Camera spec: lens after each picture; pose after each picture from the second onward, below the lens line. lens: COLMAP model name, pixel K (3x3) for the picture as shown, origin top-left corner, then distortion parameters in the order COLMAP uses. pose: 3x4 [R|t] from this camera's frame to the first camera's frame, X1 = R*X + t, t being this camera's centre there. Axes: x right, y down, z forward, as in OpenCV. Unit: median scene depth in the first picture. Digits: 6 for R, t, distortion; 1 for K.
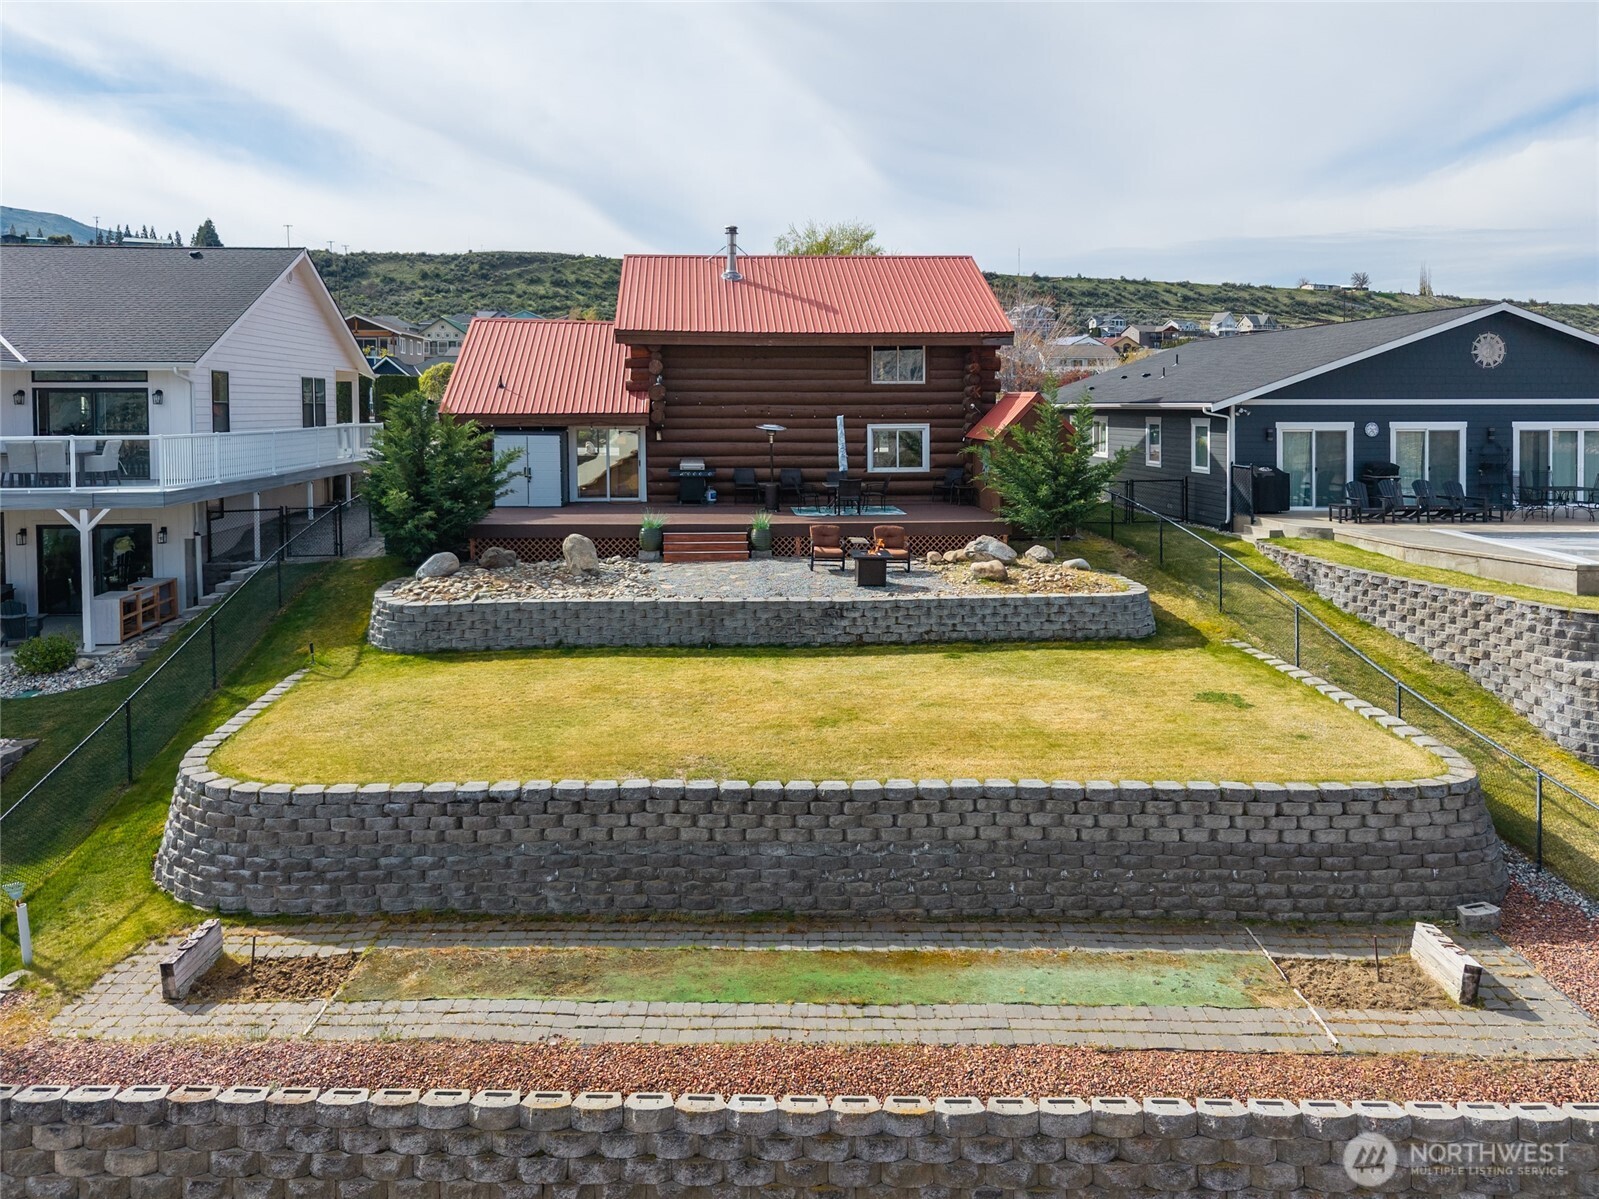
lens RADIAL K [[1084.1, 0, 796.3], [0, 1084.1, 584.4], [0, 0, 1]] dist [0.010971, -0.018640]
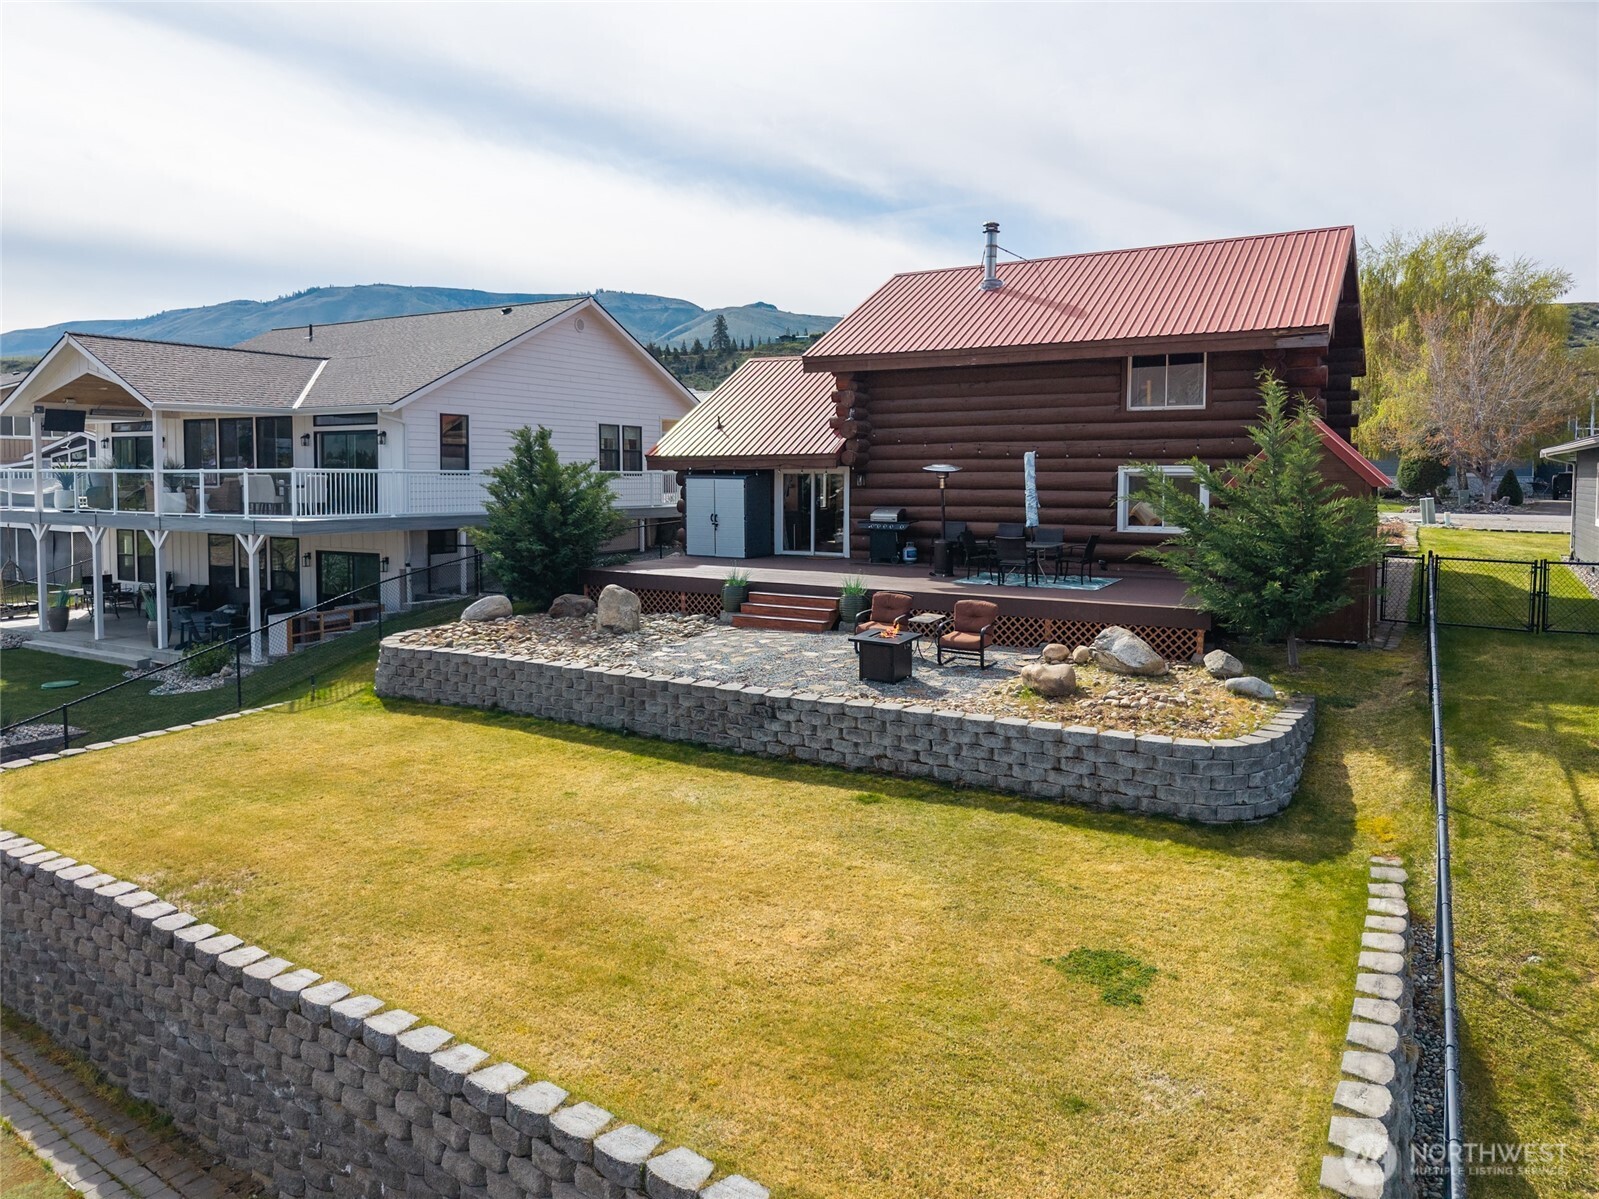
lens RADIAL K [[1084.1, 0, 806.4], [0, 1084.1, 606.4], [0, 0, 1]] dist [0.010971, -0.018640]
pose [[0.818753, 0.070754, -0.569770, 0.361932], [-0.094770, 0.995420, -0.012572, -0.028520], [0.566271, 0.064291, 0.821708, 0.328586]]
